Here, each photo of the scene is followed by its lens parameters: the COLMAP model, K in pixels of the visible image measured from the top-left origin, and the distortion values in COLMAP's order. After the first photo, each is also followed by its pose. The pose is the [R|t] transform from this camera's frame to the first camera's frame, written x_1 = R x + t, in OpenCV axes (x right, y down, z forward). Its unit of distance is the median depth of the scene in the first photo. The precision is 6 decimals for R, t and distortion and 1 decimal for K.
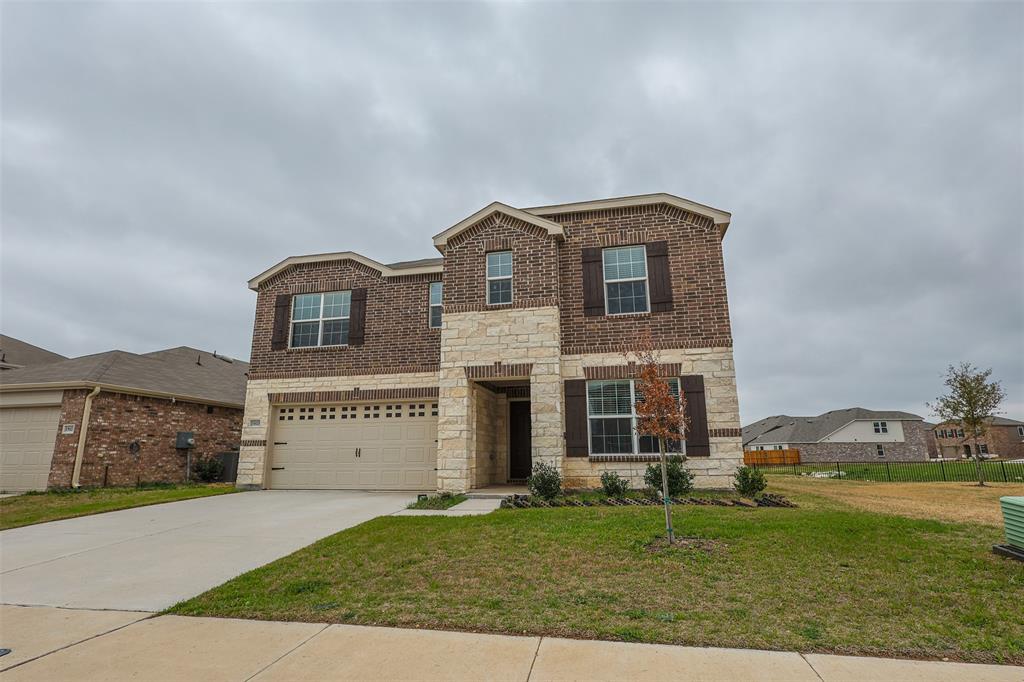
lens RADIAL K [[485.1, 0, 509.7], [0, 485.1, 343.3], [0, 0, 1]] dist [-0.020459, 0.000143]
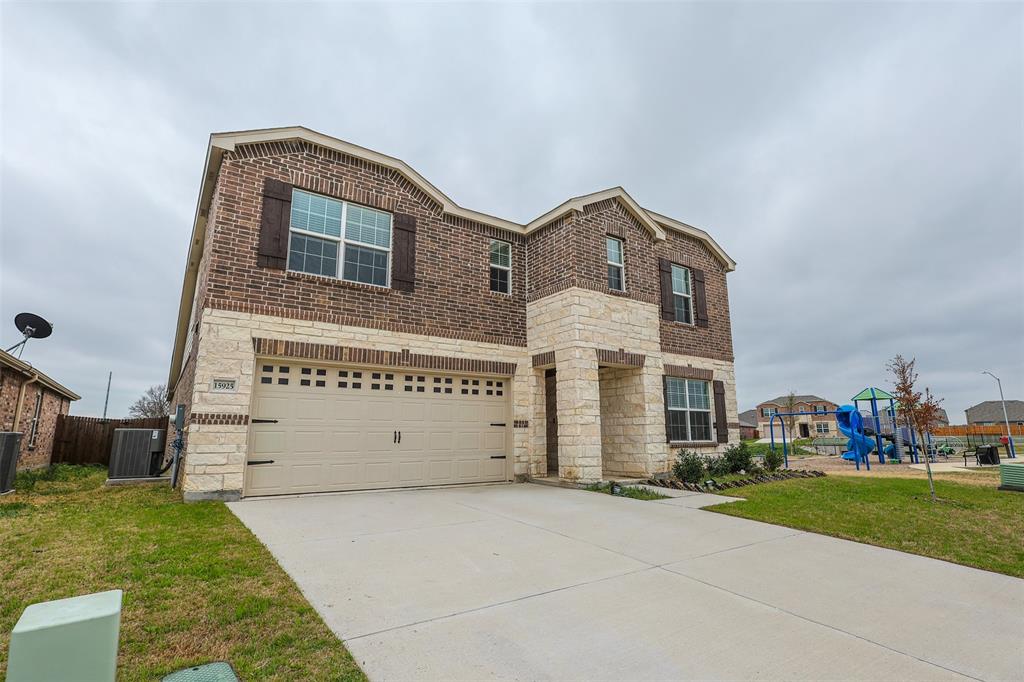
lens RADIAL K [[485.1, 0, 510.6], [0, 485.1, 337.9], [0, 0, 1]] dist [-0.020459, 0.000143]
pose [[0.698975, 0.147687, 0.699730, -0.722457], [-0.171044, 0.984570, -0.036946, 0.074661], [-0.694390, -0.093860, 0.713451, 0.366272]]
